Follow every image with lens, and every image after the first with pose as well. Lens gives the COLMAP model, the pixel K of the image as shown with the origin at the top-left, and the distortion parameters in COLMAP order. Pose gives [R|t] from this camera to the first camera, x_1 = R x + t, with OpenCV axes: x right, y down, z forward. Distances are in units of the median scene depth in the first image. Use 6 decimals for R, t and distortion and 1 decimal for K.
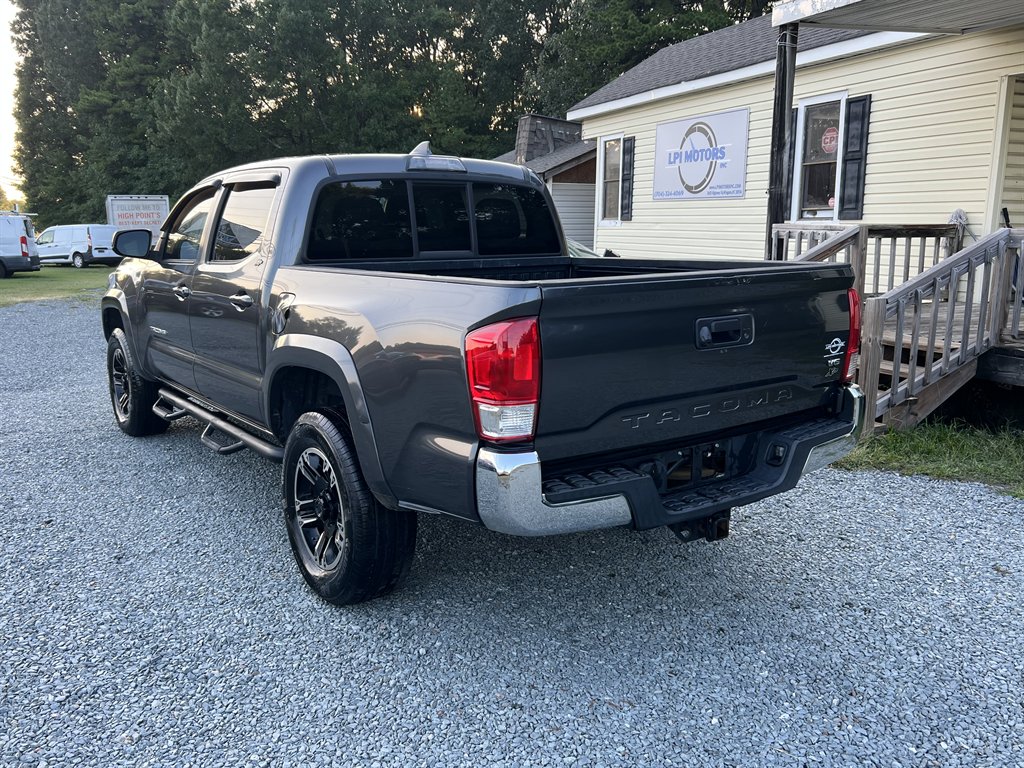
lens RADIAL K [[877.1, 0, 511.4], [0, 877.1, 368.7], [0, 0, 1]] dist [0.037590, -0.019607]
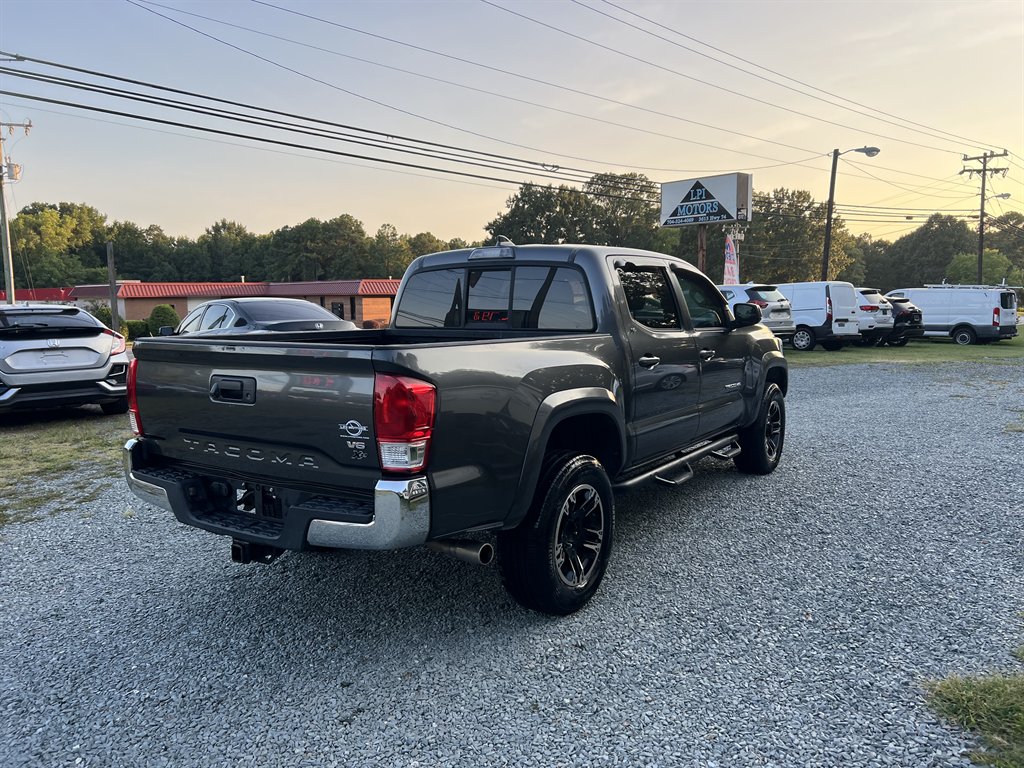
lens RADIAL K [[775.8, 0, 513.6], [0, 775.8, 375.4], [0, 0, 1]] dist [0.028722, -0.010223]
pose [[0.362365, 0.092689, -0.927416, 0.078677], [-0.148296, 0.988101, 0.040811, -0.009317], [0.920163, 0.122744, 0.371799, 0.053709]]
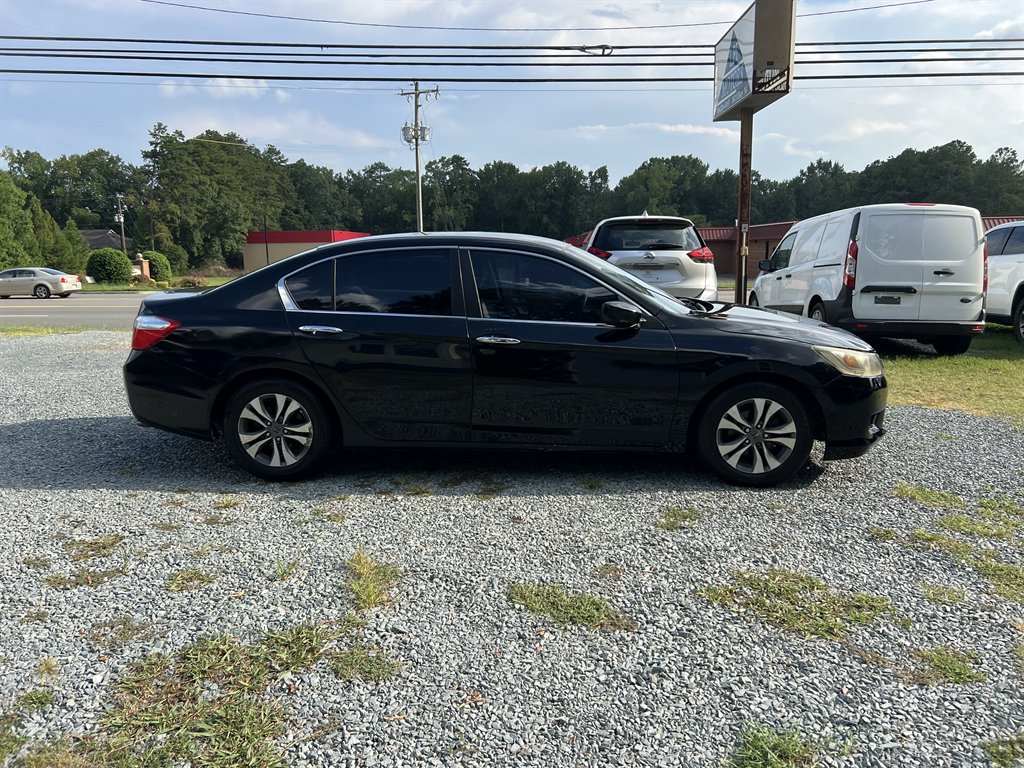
lens RADIAL K [[775.8, 0, 513.6], [0, 775.8, 375.4], [0, 0, 1]] dist [0.028722, -0.010223]
pose [[-0.390813, 0.156060, -0.907144, -0.028384], [-0.140639, 0.963827, 0.226402, -0.056255], [0.909662, 0.216061, -0.354728, 0.345634]]
